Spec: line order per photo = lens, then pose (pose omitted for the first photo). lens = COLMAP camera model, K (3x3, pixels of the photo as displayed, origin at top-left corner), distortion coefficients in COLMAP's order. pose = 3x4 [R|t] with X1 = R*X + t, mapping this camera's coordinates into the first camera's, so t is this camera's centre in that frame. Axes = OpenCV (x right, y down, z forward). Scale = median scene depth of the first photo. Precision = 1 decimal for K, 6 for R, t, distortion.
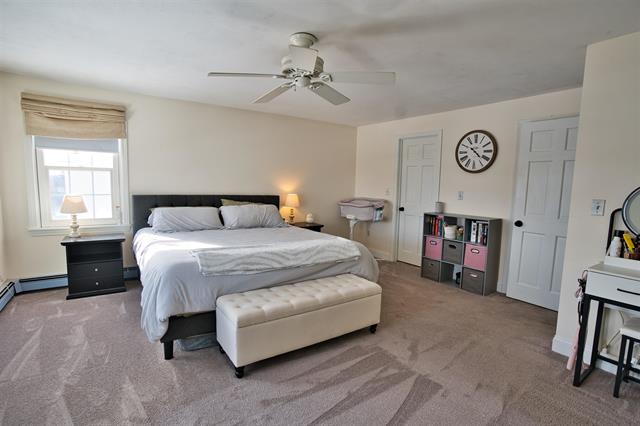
lens RADIAL K [[312.2, 0, 317.9], [0, 312.2, 213.2], [0, 0, 1]] dist [-0.076791, 0.033879]
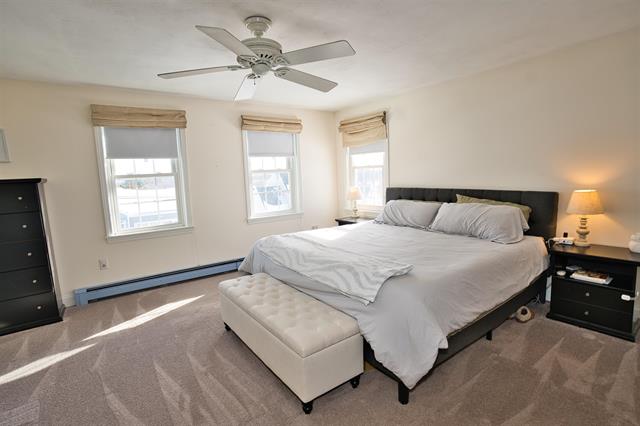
lens RADIAL K [[312.2, 0, 317.9], [0, 312.2, 213.2], [0, 0, 1]] dist [-0.076791, 0.033879]
pose [[0.037266, 0.094579, -0.994820, 0.555002], [-0.060639, 0.993891, 0.092219, -0.056193], [0.997464, 0.056889, 0.042774, 0.708556]]
